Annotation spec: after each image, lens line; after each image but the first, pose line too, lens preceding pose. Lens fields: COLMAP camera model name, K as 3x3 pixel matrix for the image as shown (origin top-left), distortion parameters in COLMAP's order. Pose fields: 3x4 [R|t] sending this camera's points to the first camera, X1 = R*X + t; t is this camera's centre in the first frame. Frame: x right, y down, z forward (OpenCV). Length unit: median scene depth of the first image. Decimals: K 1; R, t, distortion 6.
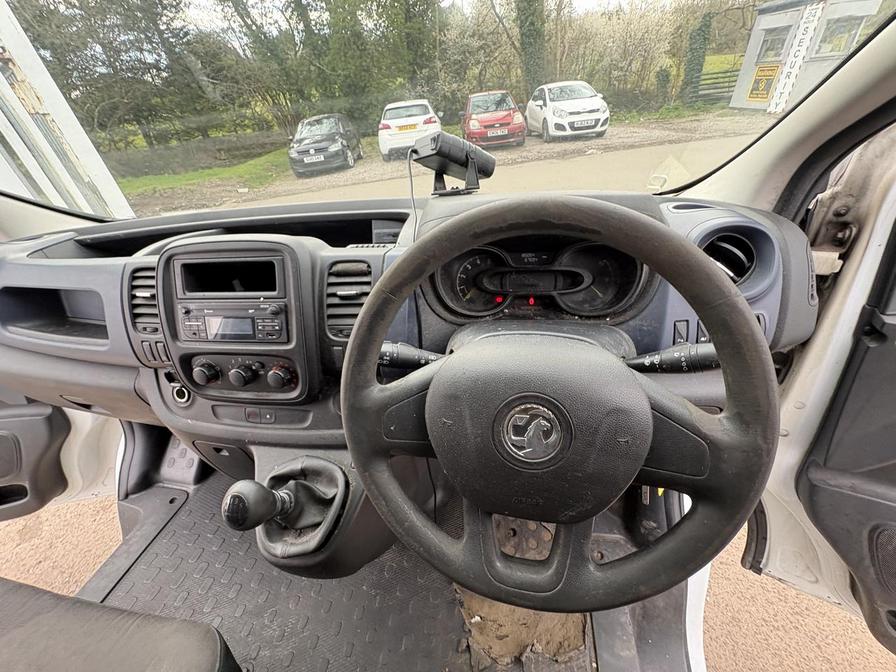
lens RADIAL K [[355.6, 0, 448.3], [0, 355.6, 338.3], [0, 0, 1]] dist [0.001191, -0.000232]
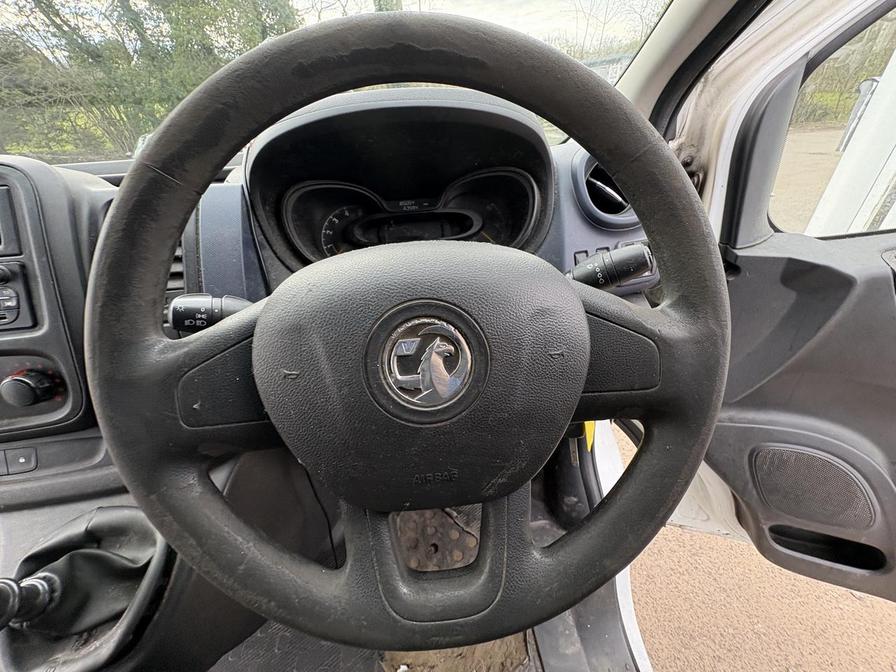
lens RADIAL K [[355.6, 0, 447.6], [0, 355.6, 339.8], [0, 0, 1]] dist [0.001191, -0.000232]
pose [[0.955322, -0.111188, 0.273854, 0.051572], [0.127476, 0.990937, -0.042359, 0.132751], [-0.266662, 0.075377, 0.960838, 0.195236]]
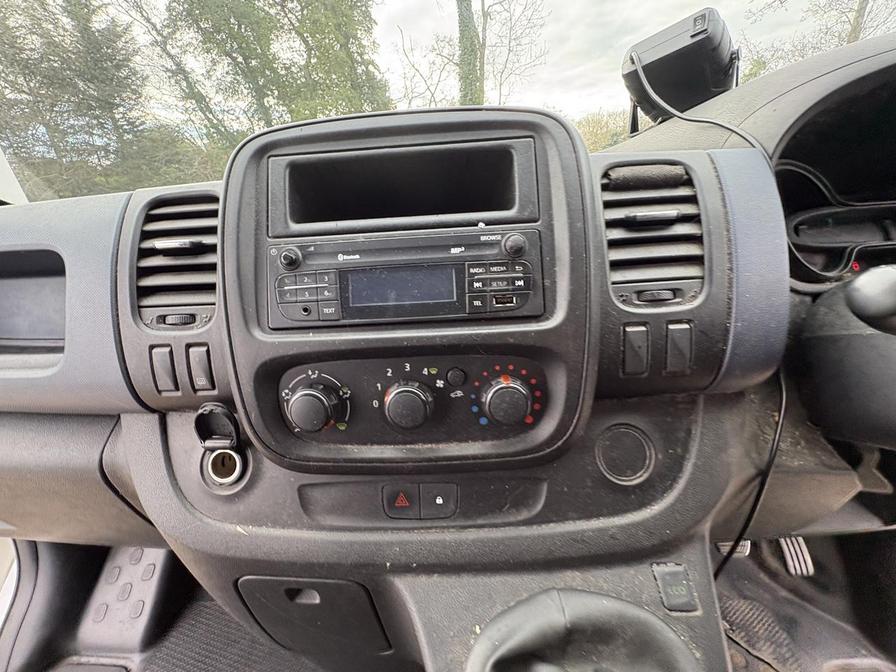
lens RADIAL K [[355.6, 0, 447.2], [0, 355.6, 338.3], [0, 0, 1]] dist [0.001191, -0.000232]
pose [[0.990149, -0.019463, 0.138659, -0.557252], [0.047866, 0.977680, -0.204574, 0.111009], [-0.131582, 0.209195, 0.968981, 0.515015]]
